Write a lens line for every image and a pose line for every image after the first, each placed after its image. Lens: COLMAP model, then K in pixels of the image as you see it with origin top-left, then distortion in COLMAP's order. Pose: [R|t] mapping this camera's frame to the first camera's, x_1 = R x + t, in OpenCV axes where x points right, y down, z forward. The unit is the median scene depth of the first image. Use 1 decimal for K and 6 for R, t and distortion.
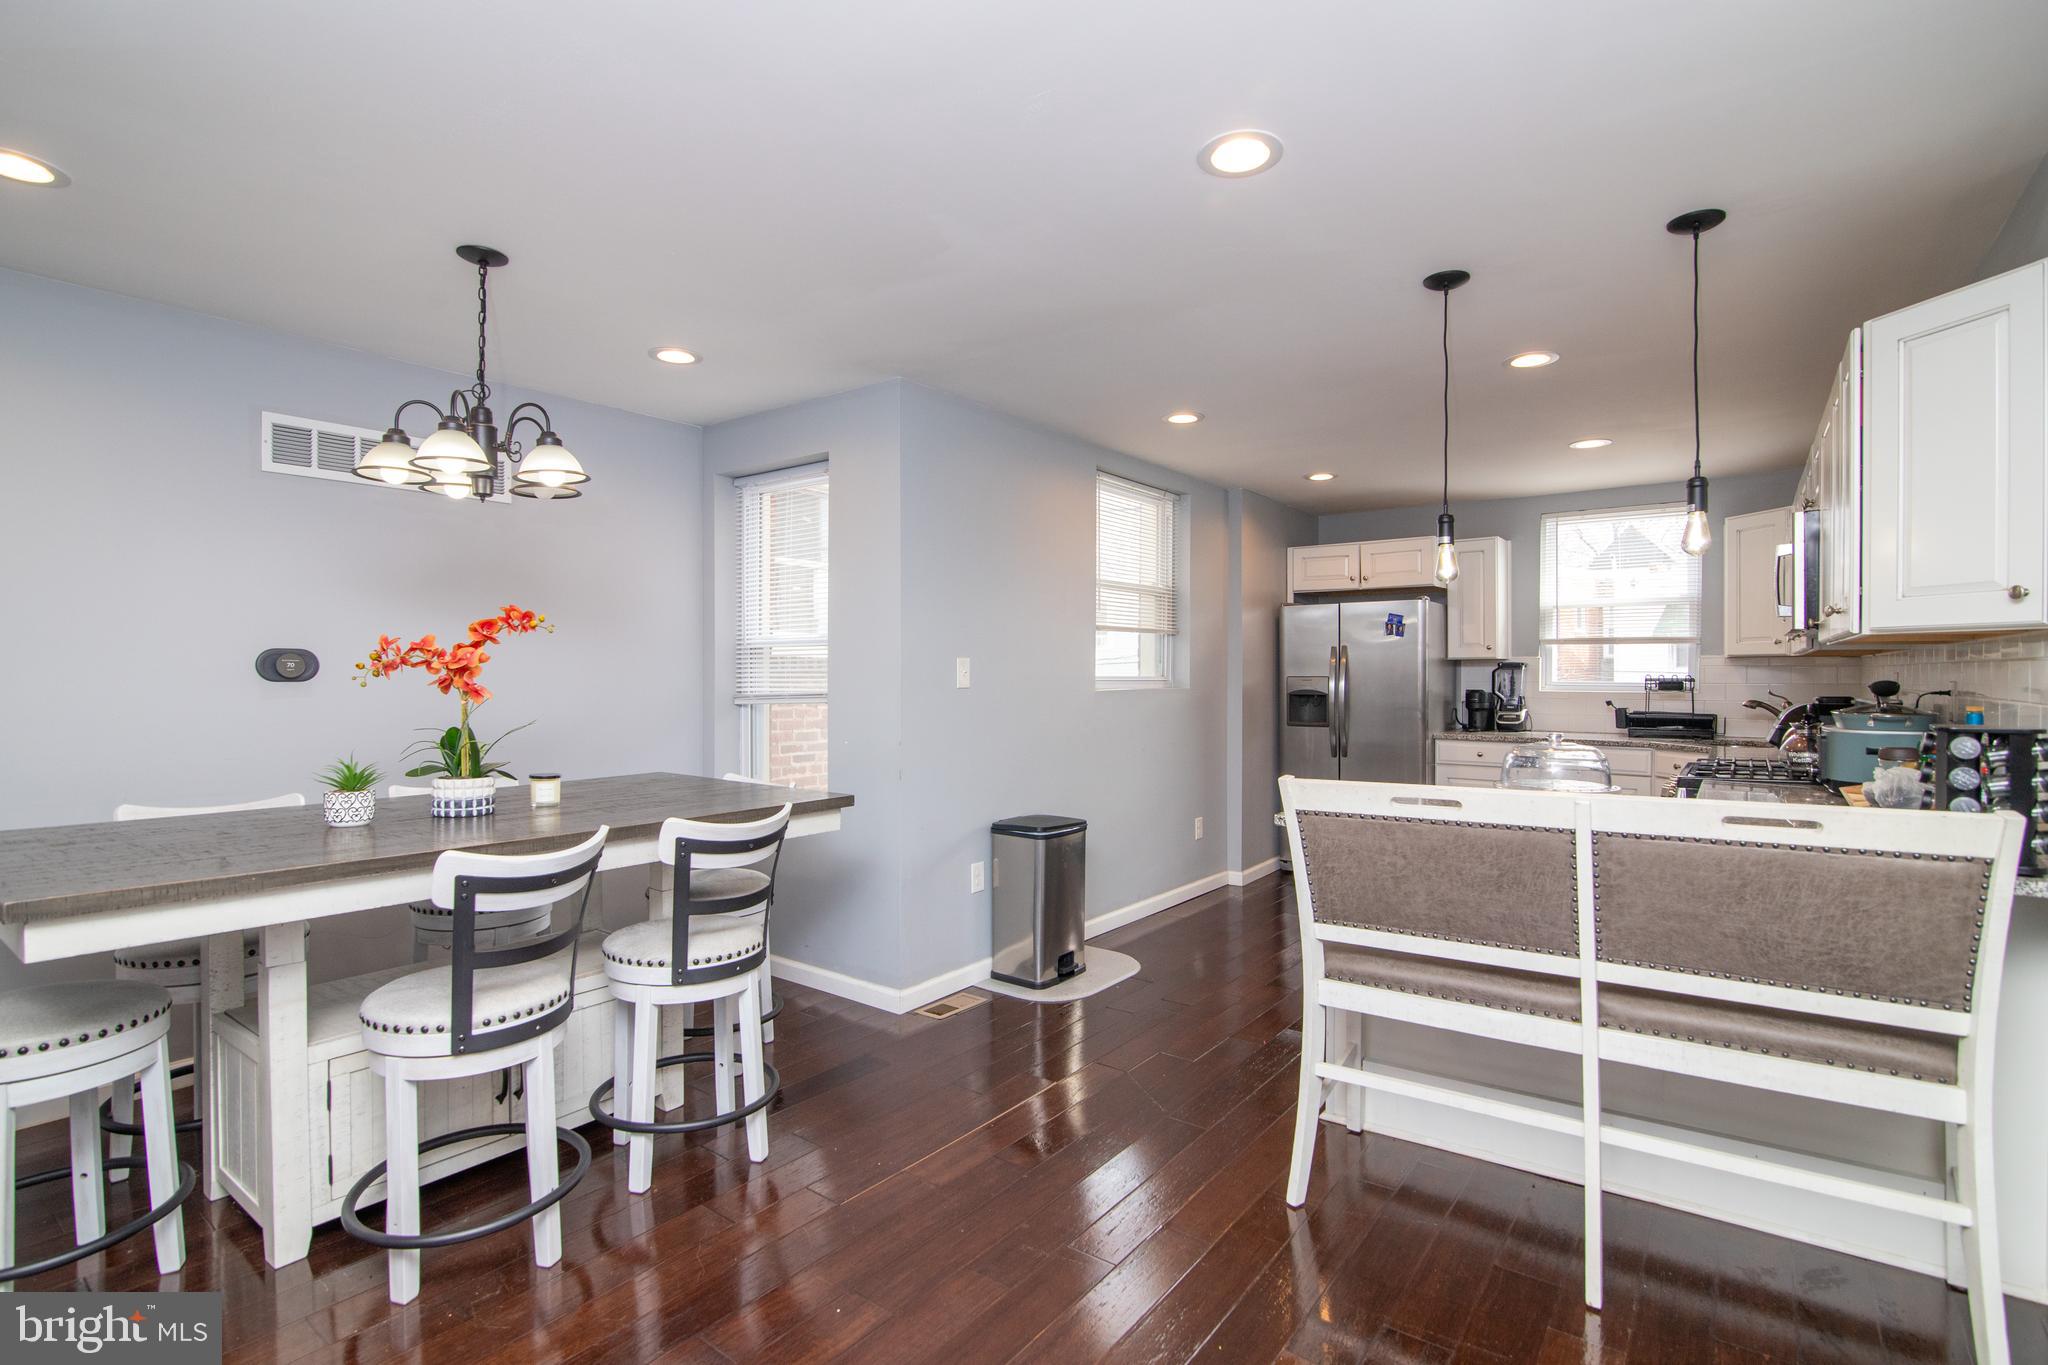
lens RADIAL K [[969.4, 0, 1024.0], [0, 969.4, 682.5], [0, 0, 1]] dist [-0.016852, 0.001211]
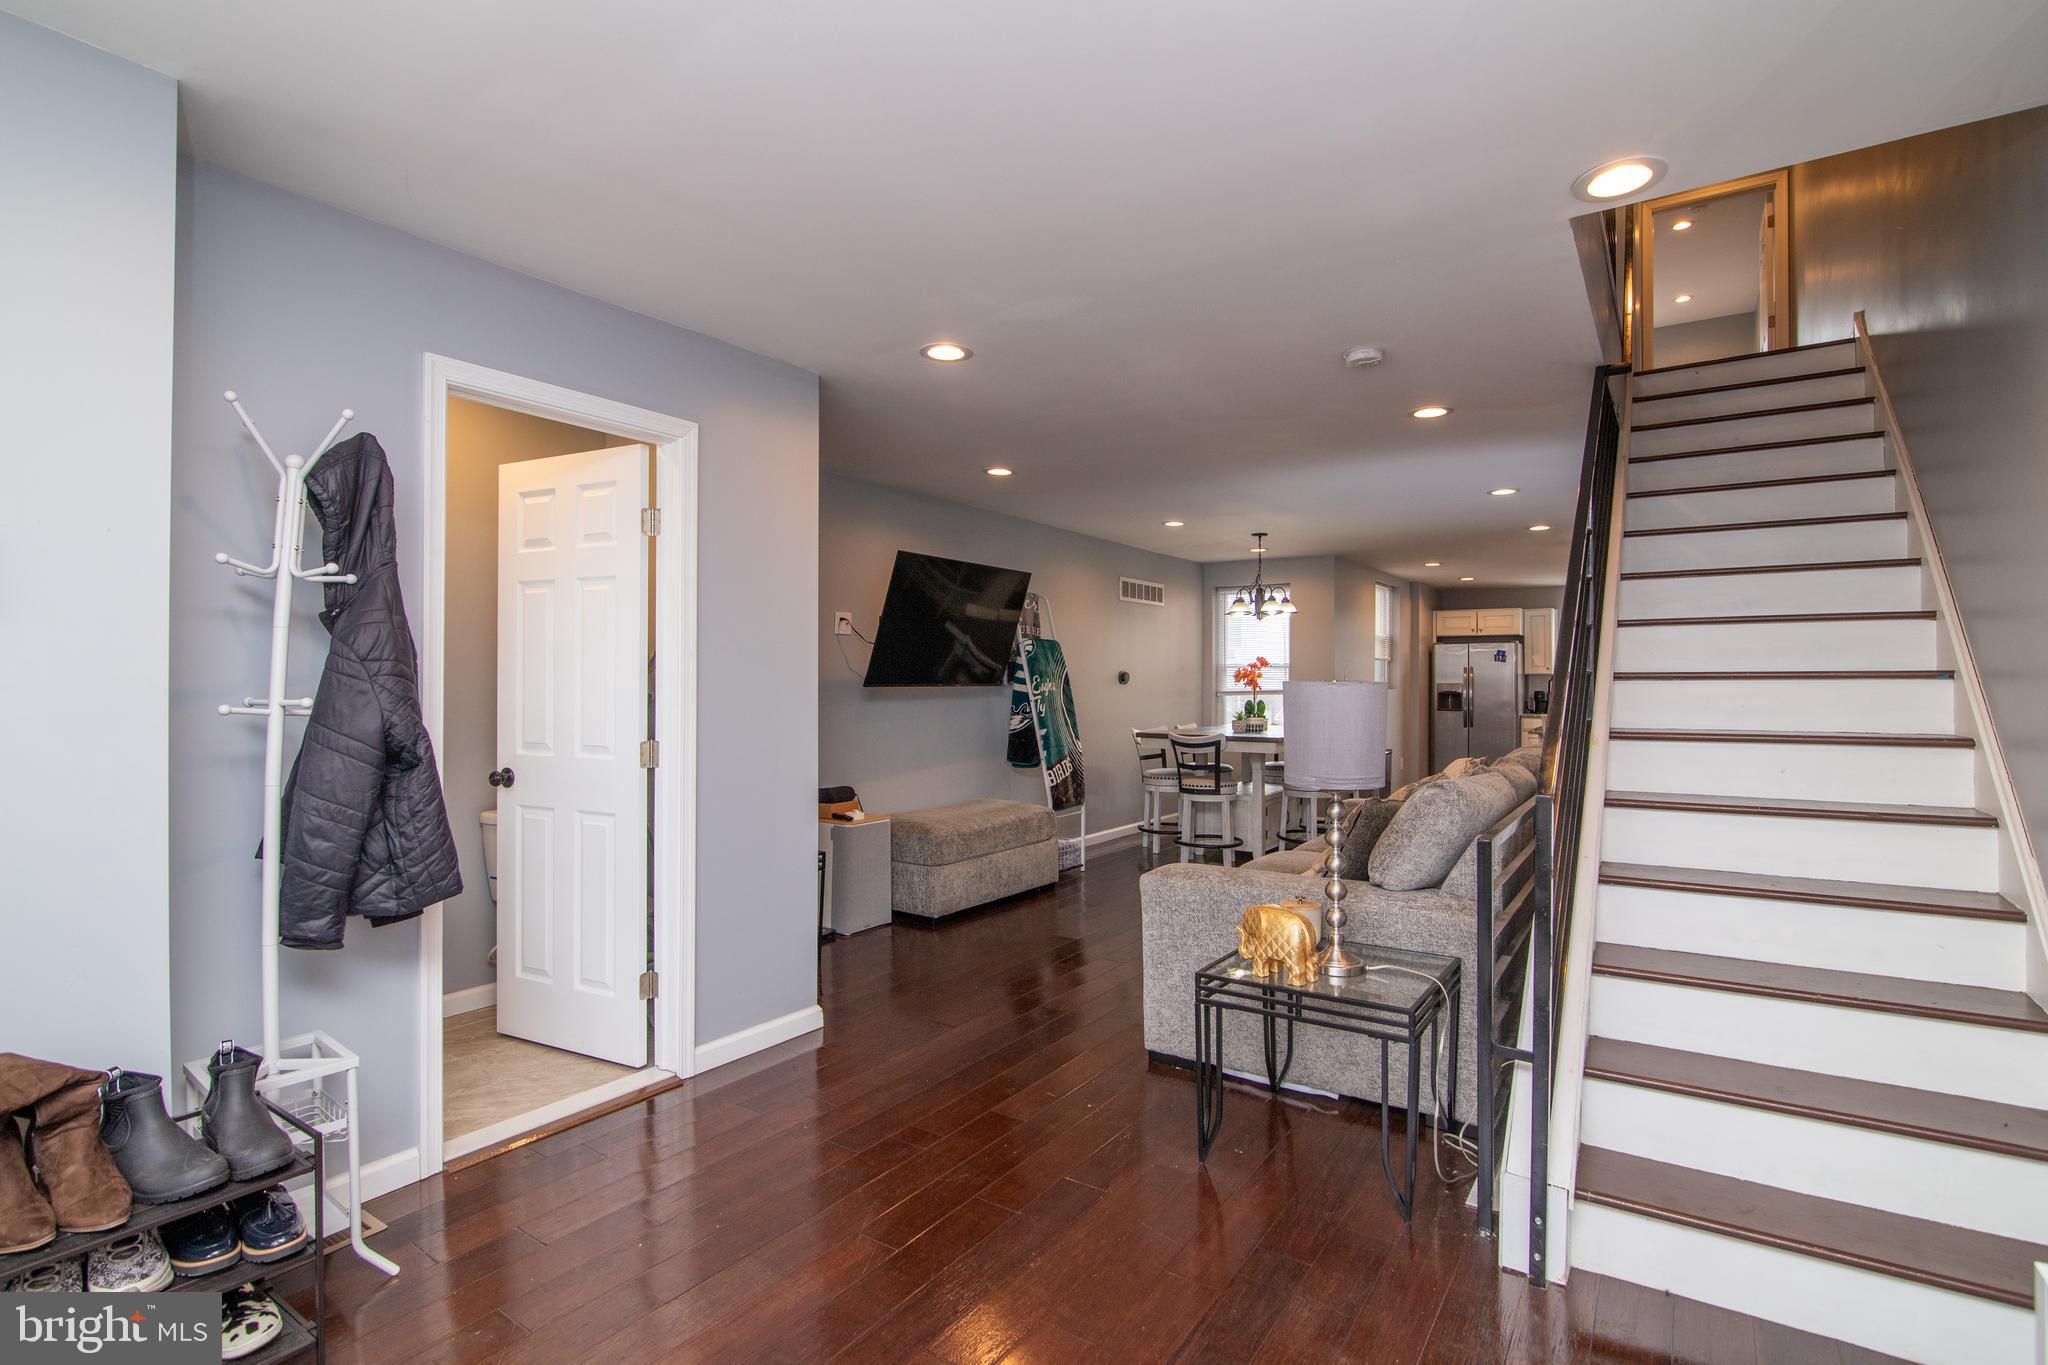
lens RADIAL K [[969.4, 0, 1024.0], [0, 969.4, 682.5], [0, 0, 1]] dist [-0.016852, 0.001211]
pose [[0.998611, 0.000963, 0.052688, -0.656377], [-0.000476, 0.999957, -0.009240, 0.009731], [-0.052695, 0.009203, 0.998568, -0.844369]]
